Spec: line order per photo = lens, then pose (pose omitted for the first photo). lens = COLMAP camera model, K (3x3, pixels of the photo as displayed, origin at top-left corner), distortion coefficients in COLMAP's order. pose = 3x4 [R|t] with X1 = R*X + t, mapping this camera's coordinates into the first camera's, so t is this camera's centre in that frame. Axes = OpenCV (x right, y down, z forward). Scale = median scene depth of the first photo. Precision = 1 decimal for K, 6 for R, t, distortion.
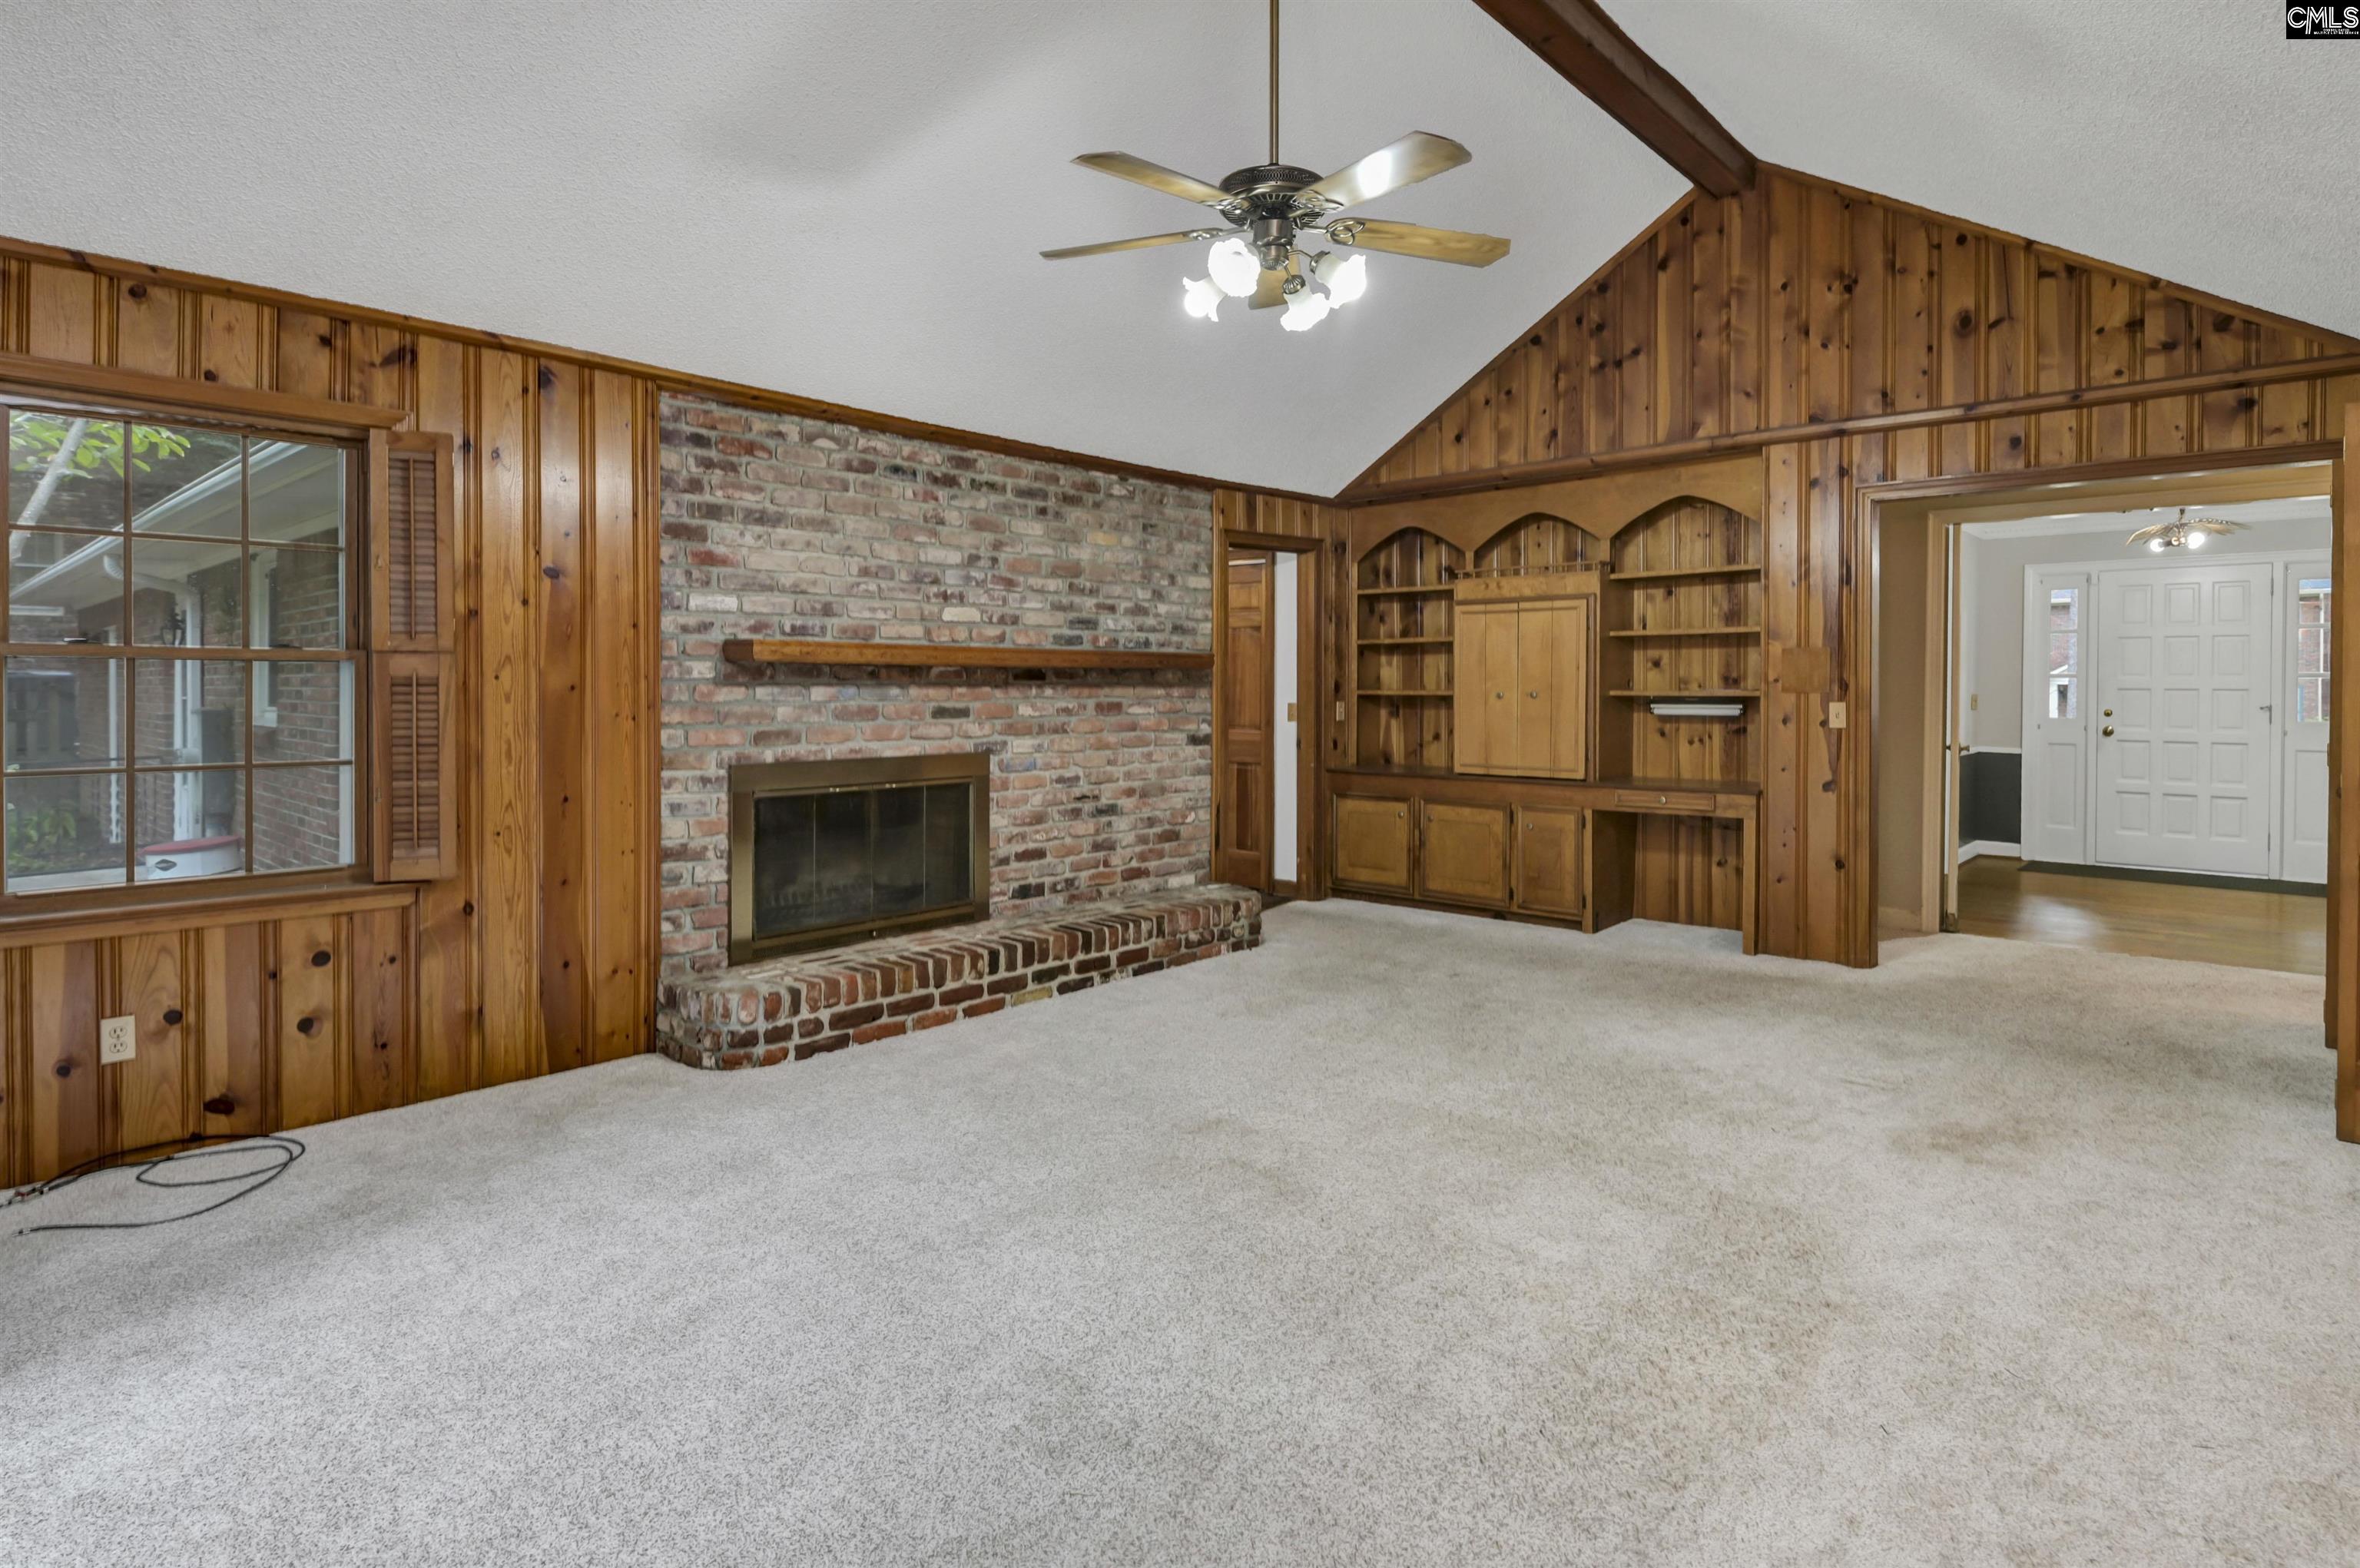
lens RADIAL K [[1173.6, 0, 1207.6], [0, 1173.6, 709.2], [0, 0, 1]] dist [-0.001542, -0.002310]
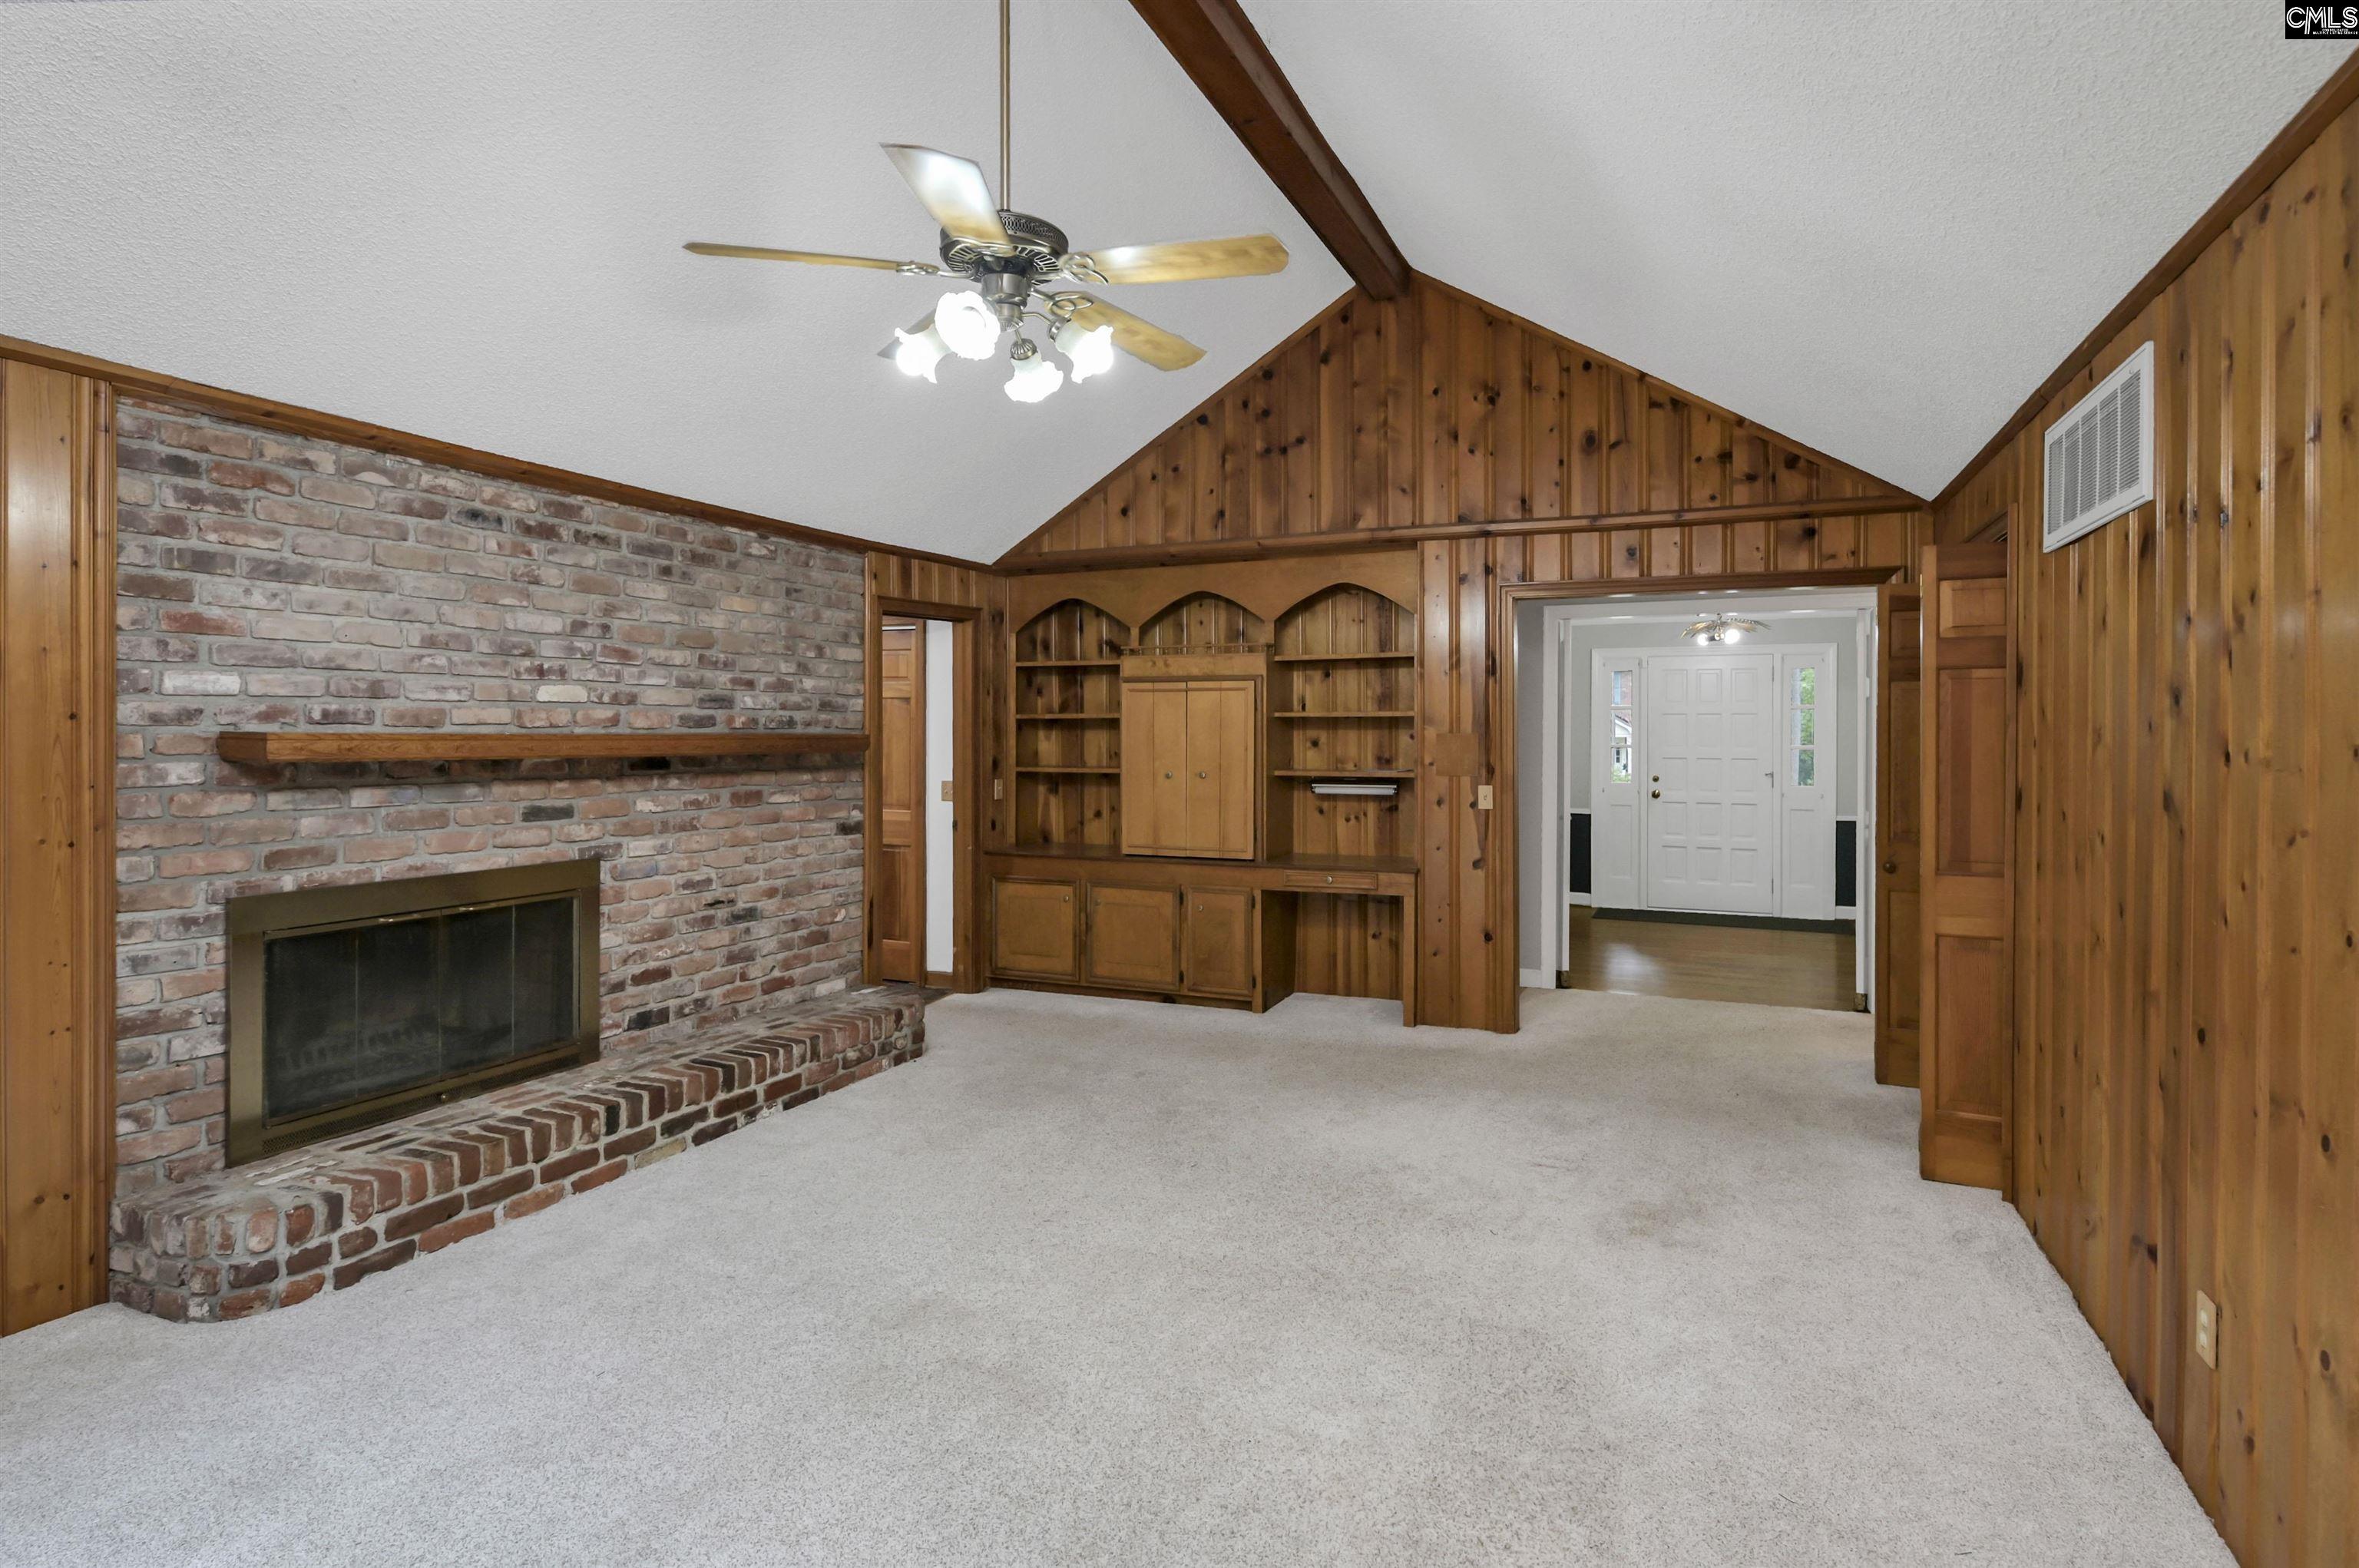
lens RADIAL K [[1162.9, 0, 1202.9], [0, 1162.9, 744.4], [0, 0, 1]] dist [0.006219, -0.010729]
pose [[0.946286, -0.002767, 0.323318, -0.047151], [0.006543, 0.999923, -0.010591, -0.032442], [-0.323264, 0.012137, 0.946231, 0.078093]]
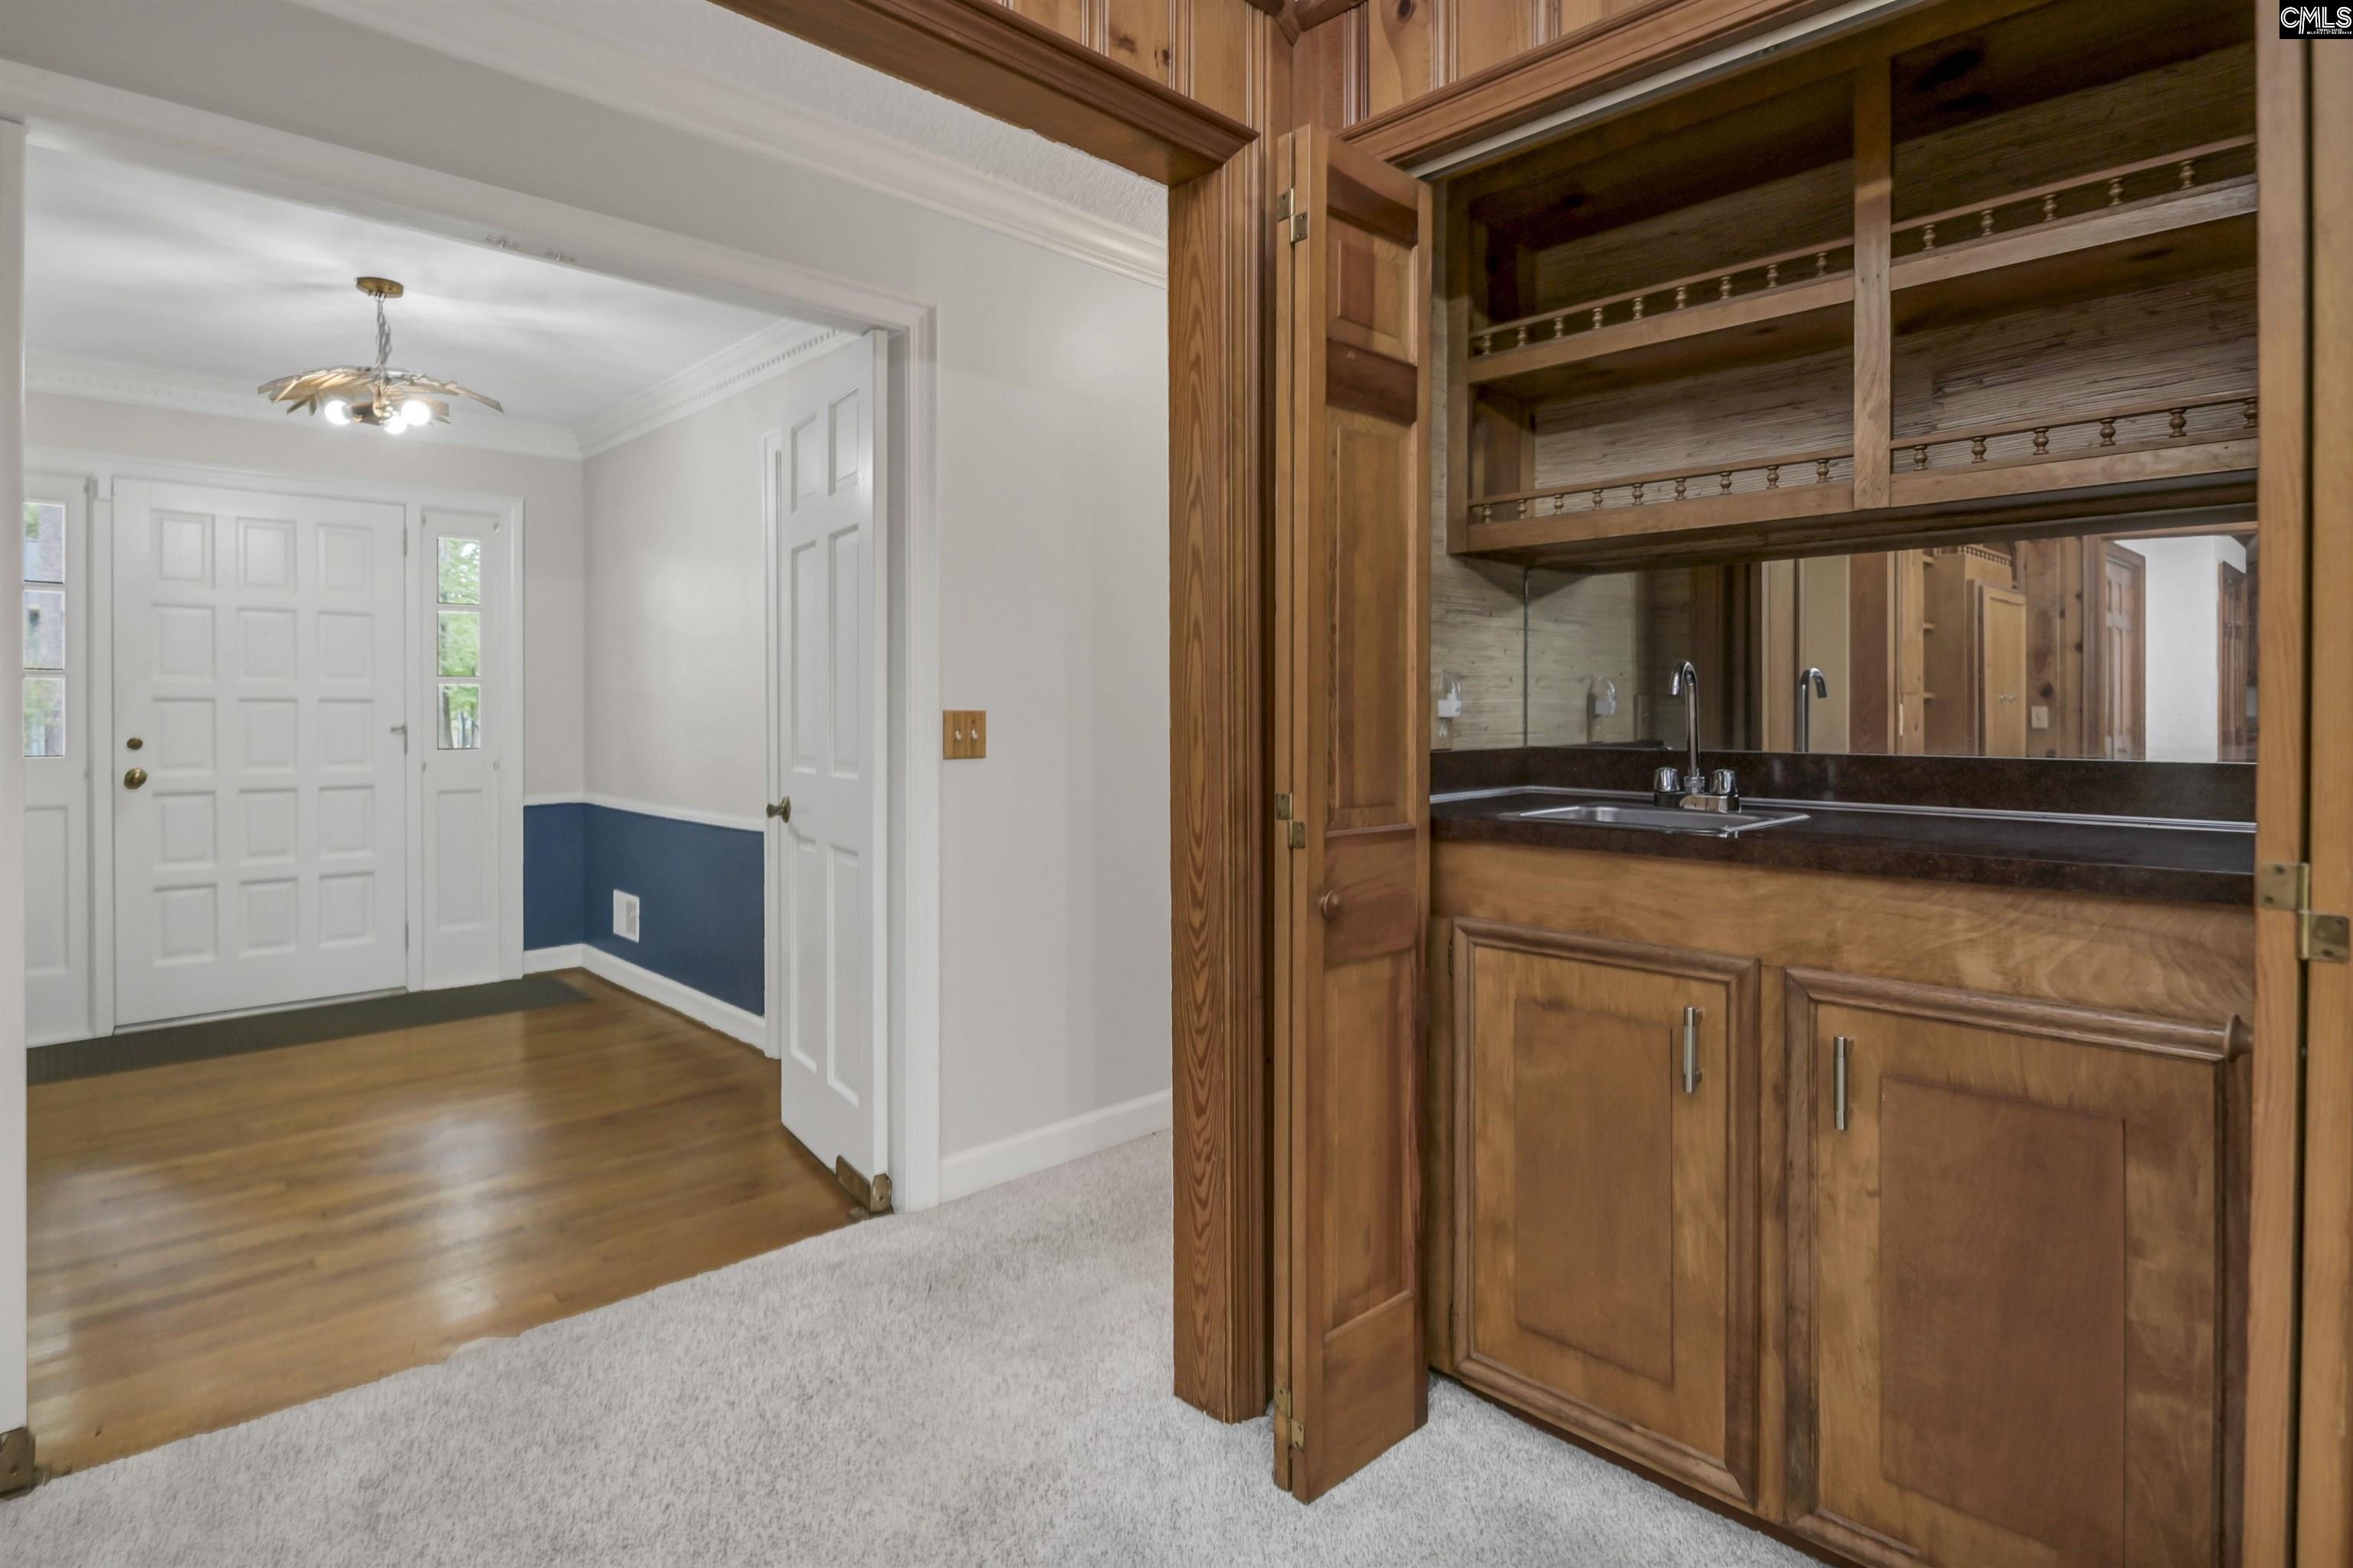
lens RADIAL K [[1196.2, 0, 1181.2], [0, 1196.2, 724.2], [0, 0, 1]] dist [0.004427, -0.001210]
pose [[0.065640, -0.011284, 0.997780, 0.386594], [0.017794, 0.999790, 0.010136, -0.004227], [-0.997685, 0.017089, 0.065827, 0.743635]]
